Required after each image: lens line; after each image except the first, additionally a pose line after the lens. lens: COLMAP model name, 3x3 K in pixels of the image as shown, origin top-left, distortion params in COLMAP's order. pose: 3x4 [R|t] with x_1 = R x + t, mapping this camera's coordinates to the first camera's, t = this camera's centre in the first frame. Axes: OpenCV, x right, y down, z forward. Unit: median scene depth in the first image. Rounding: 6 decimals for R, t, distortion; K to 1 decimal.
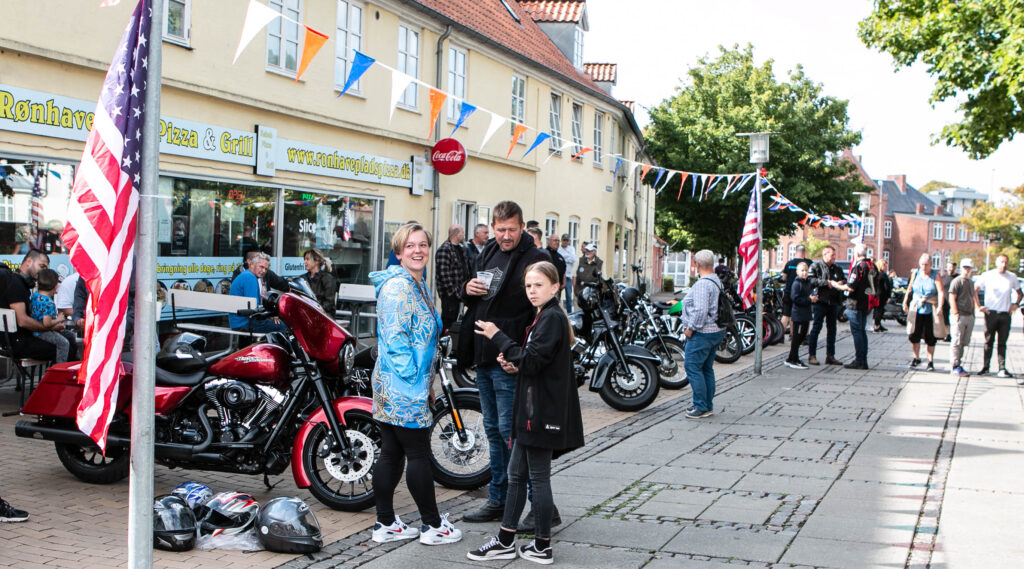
lens RADIAL K [[1249.6, 0, 512.4], [0, 1249.6, 283.4], [0, 0, 1]] dist [-0.092975, 0.000000]
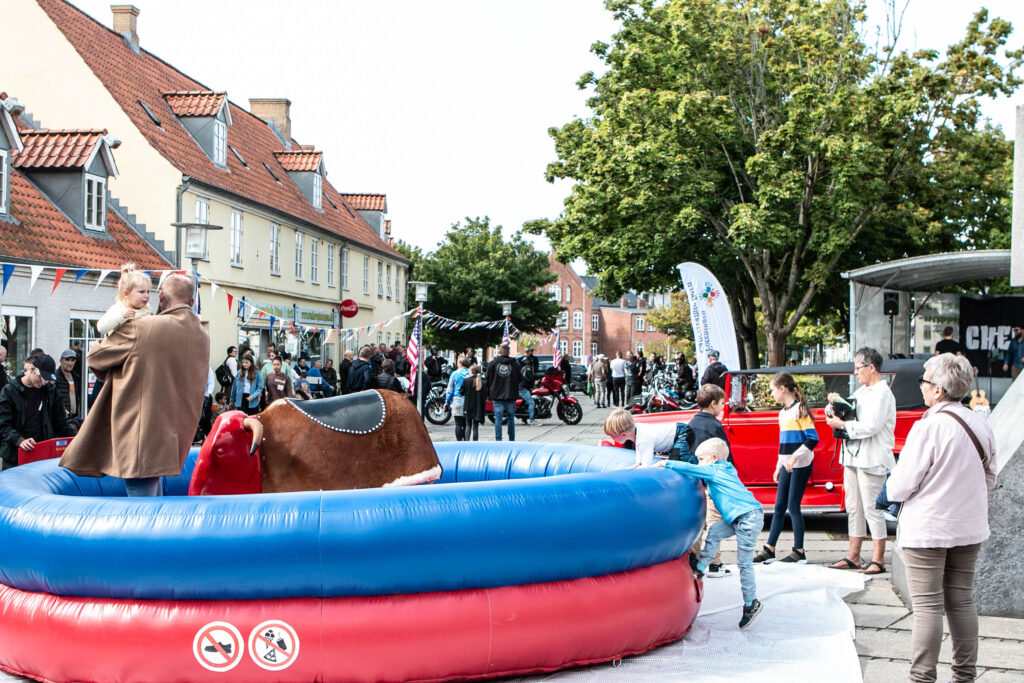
lens RADIAL K [[1376.9, 0, 512.2], [0, 1376.9, 342.0], [0, 0, 1]] dist [-0.090967, 0.000000]
pose [[0.974048, -0.022350, 0.225236, -0.268301], [0.028855, 0.999255, -0.025630, 0.013411], [-0.224496, 0.031464, 0.973967, -1.082334]]
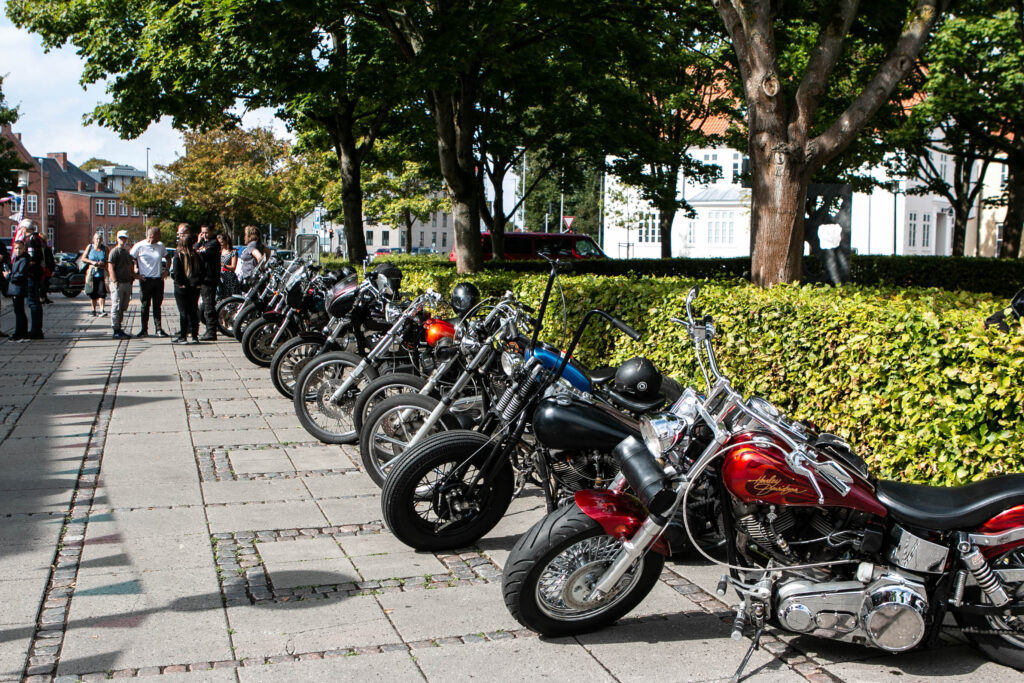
lens RADIAL K [[1185.8, 0, 509.7], [0, 1185.8, 350.5], [0, 0, 1]] dist [-0.072785, 0.000000]
pose [[0.787380, -0.079504, 0.611319, -0.002452], [0.030931, 0.995495, 0.089628, 0.002300], [-0.615691, -0.051662, 0.786292, -0.023575]]
